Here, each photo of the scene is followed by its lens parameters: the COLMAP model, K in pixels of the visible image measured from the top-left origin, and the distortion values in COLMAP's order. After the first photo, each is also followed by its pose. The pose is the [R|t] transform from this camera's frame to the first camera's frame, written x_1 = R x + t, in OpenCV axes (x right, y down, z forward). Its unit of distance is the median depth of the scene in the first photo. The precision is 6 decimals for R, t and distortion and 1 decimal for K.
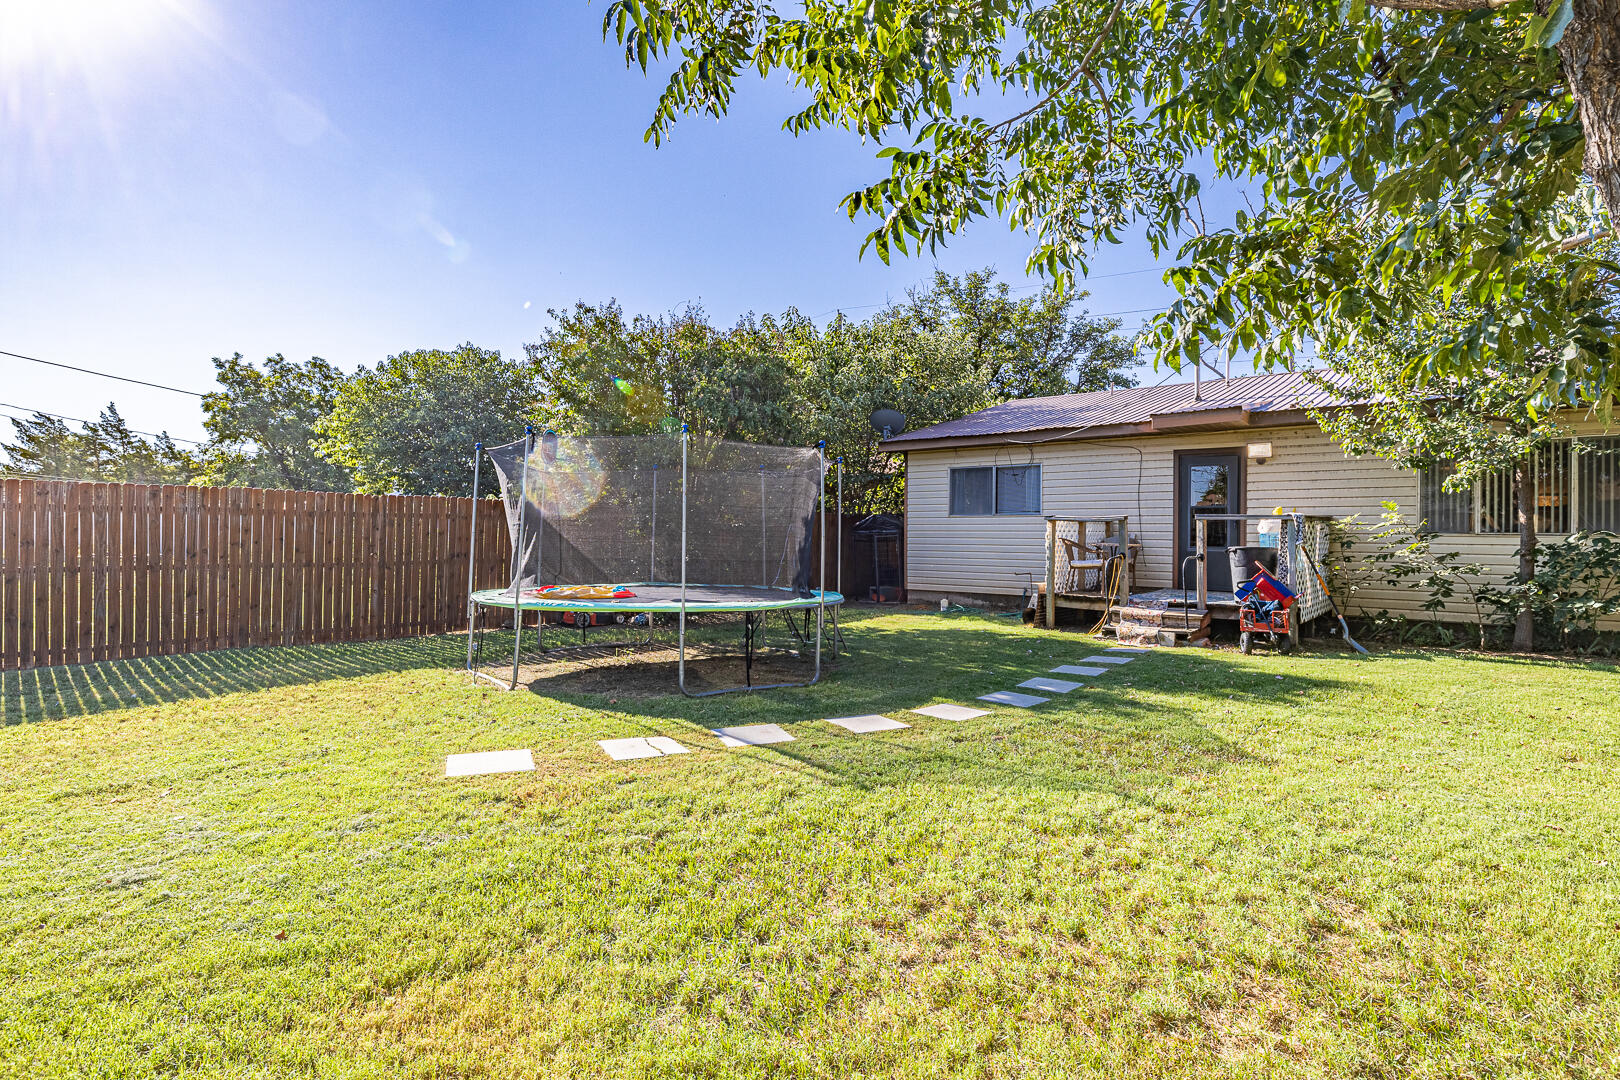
lens RADIAL K [[838.2, 0, 810.0], [0, 838.2, 536.8], [0, 0, 1]] dist [-0.001154, -0.000404]
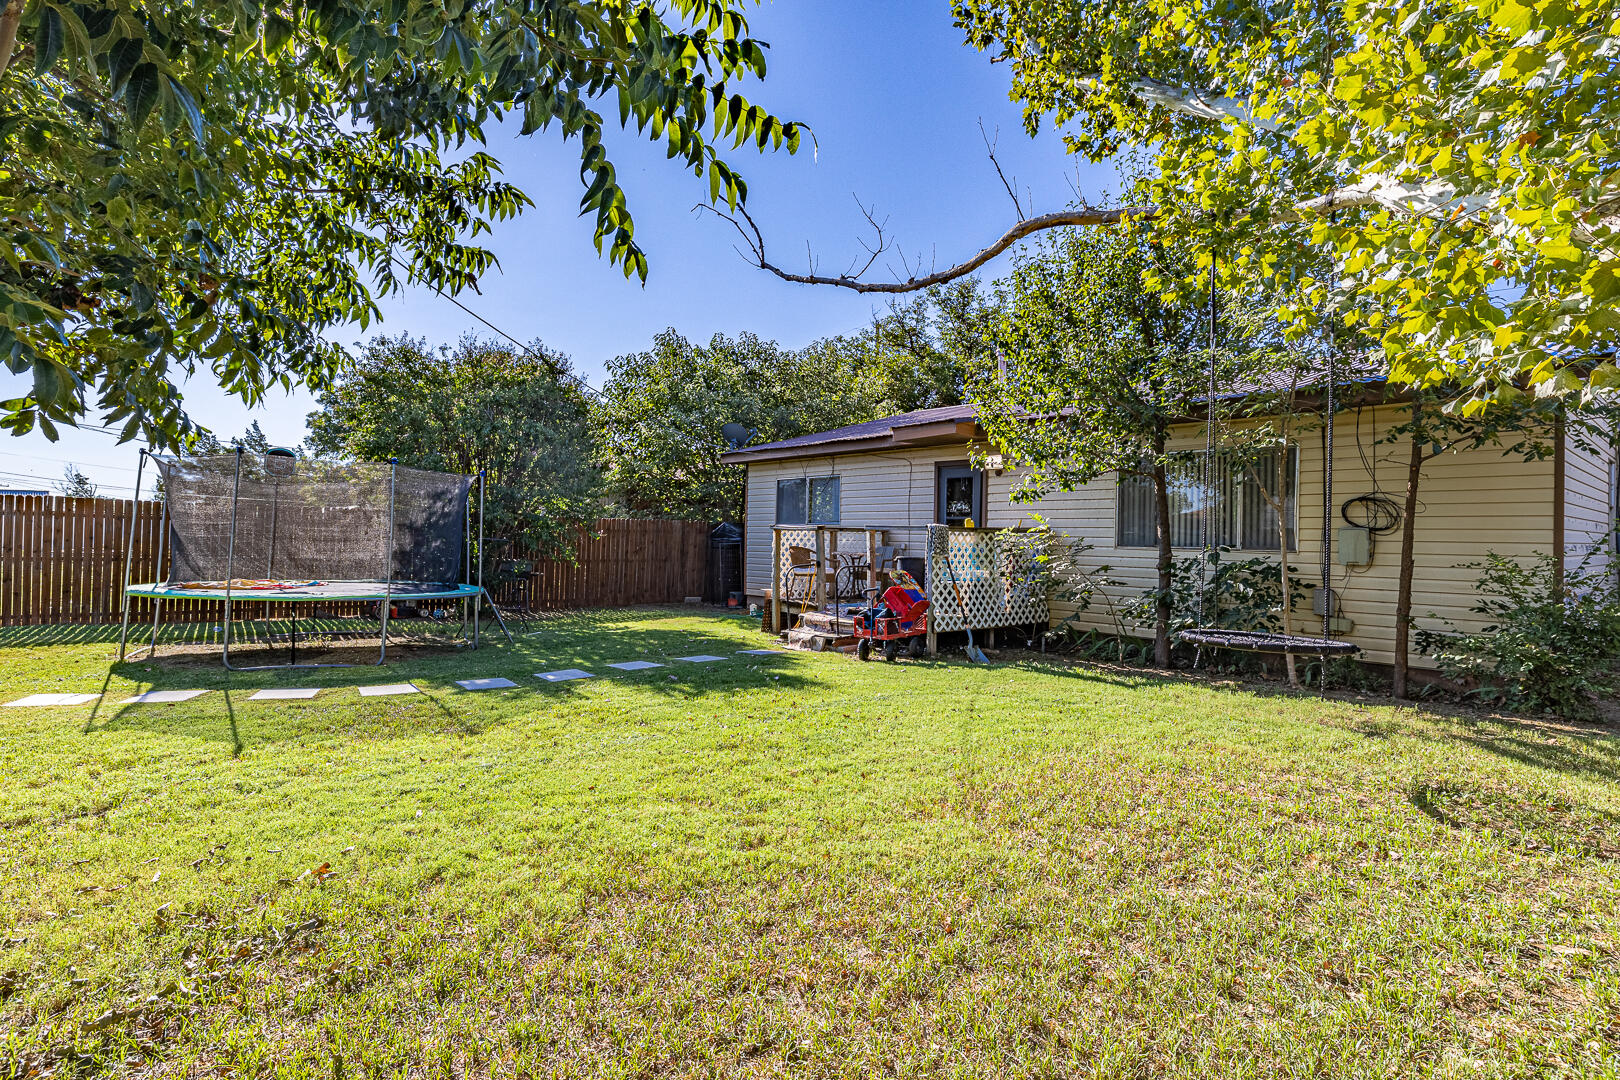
lens RADIAL K [[838.2, 0, 810.4], [0, 838.2, 538.4], [0, 0, 1]] dist [-0.001154, -0.000404]
pose [[0.987654, 0.011991, -0.156193, 0.400344], [-0.013554, 0.999868, -0.008944, 0.000265], [0.156065, 0.010951, 0.987686, -0.022951]]
